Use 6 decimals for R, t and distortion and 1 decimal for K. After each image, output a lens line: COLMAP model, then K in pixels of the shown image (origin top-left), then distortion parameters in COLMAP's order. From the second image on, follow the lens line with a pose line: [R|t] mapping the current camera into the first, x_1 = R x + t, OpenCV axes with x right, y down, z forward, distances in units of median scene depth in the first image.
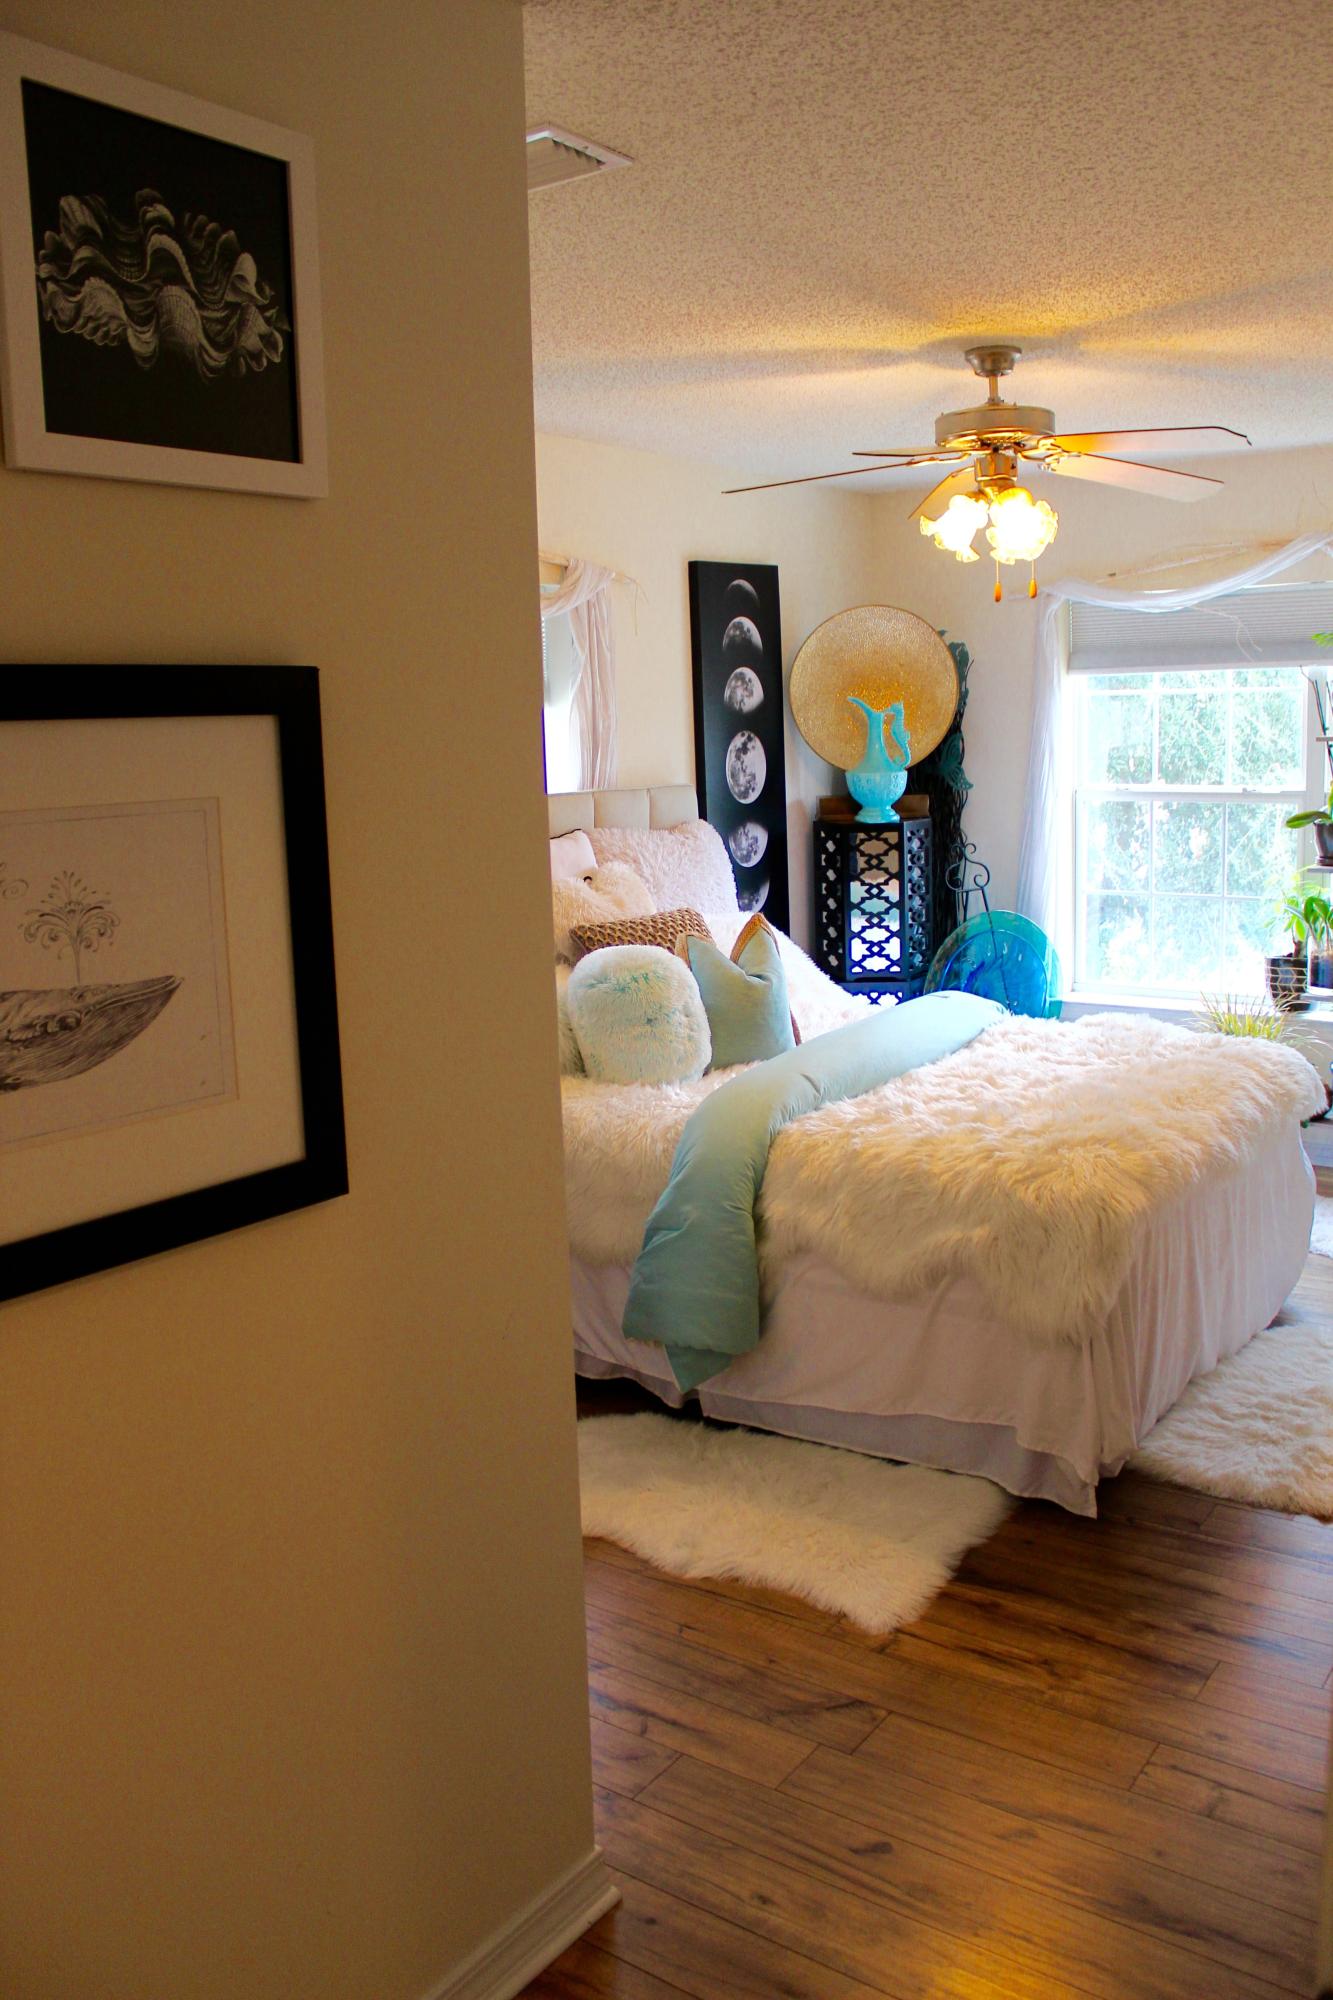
lens RADIAL K [[1648.0, 0, 681.2], [0, 1648.0, 1004.4], [0, 0, 1]] dist [-0.165286, 0.140766]
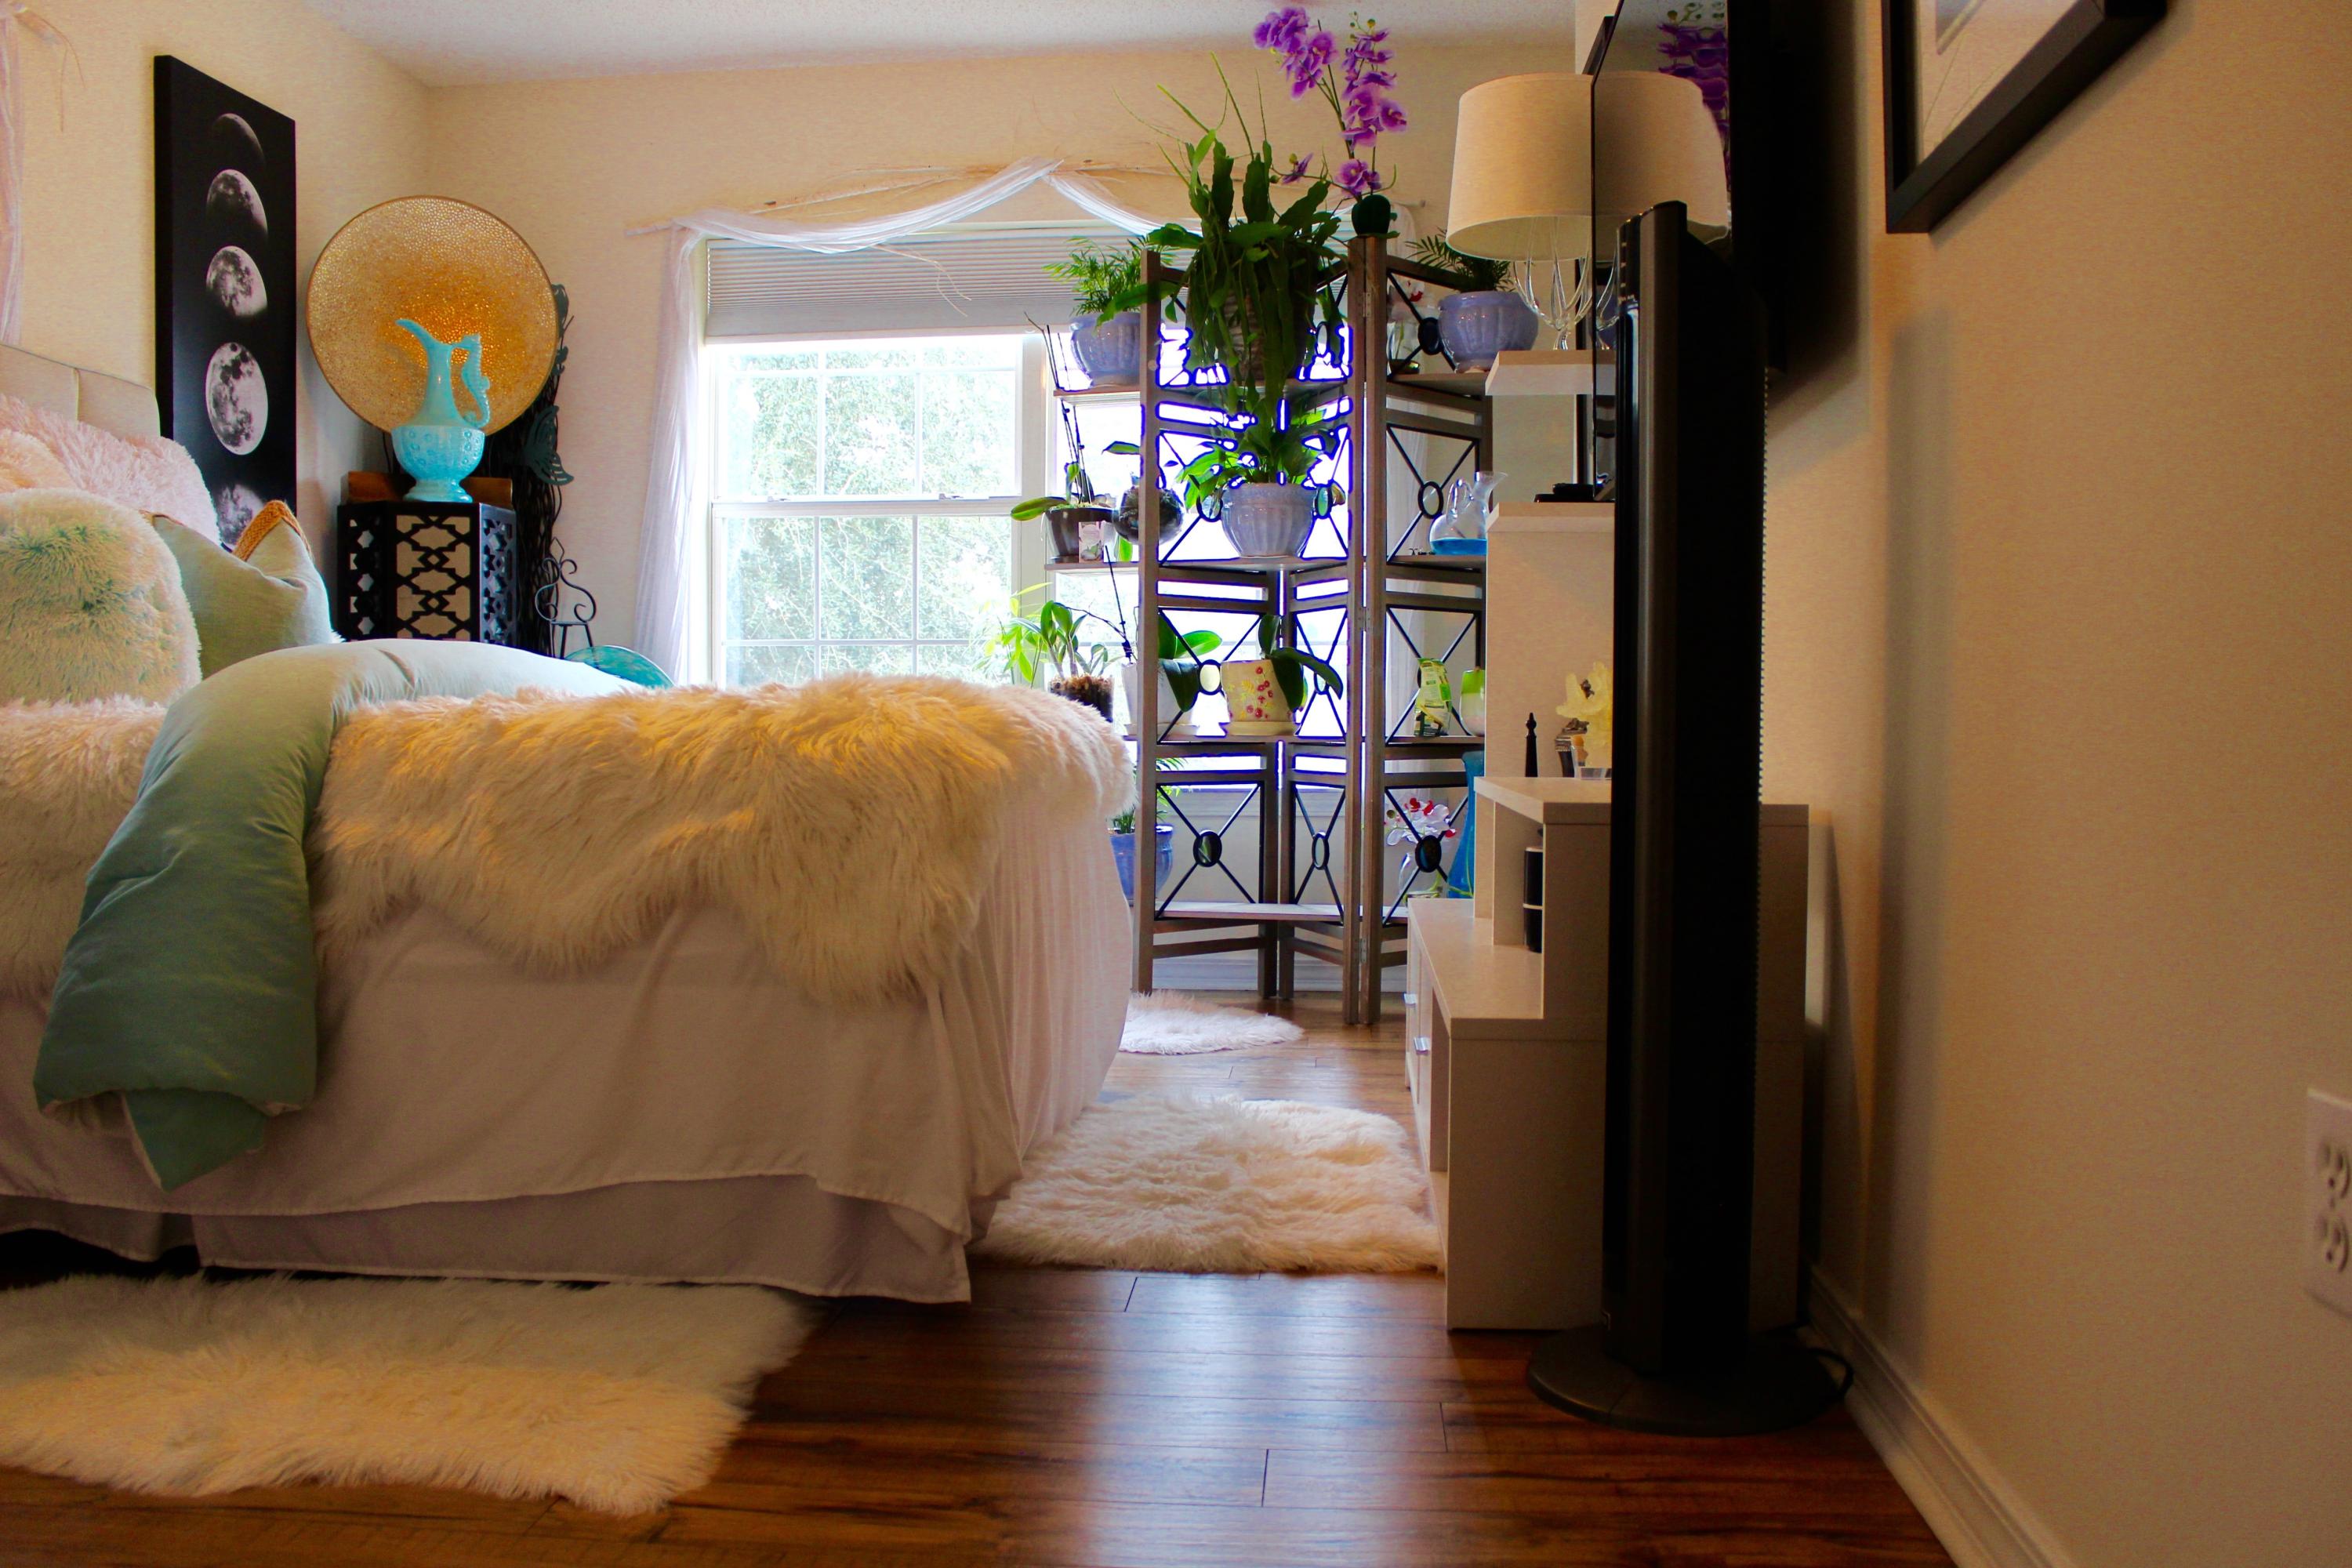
lens RADIAL K [[1938.0, 0, 1173.7], [0, 1938.0, 789.9], [0, 0, 1]] dist [-0.165286, 0.140766]
pose [[0.859945, 0.015357, 0.510156, -0.026799], [0.058892, 0.989885, -0.129069, 0.204221], [-0.506978, 0.141037, 0.850342, 0.315584]]
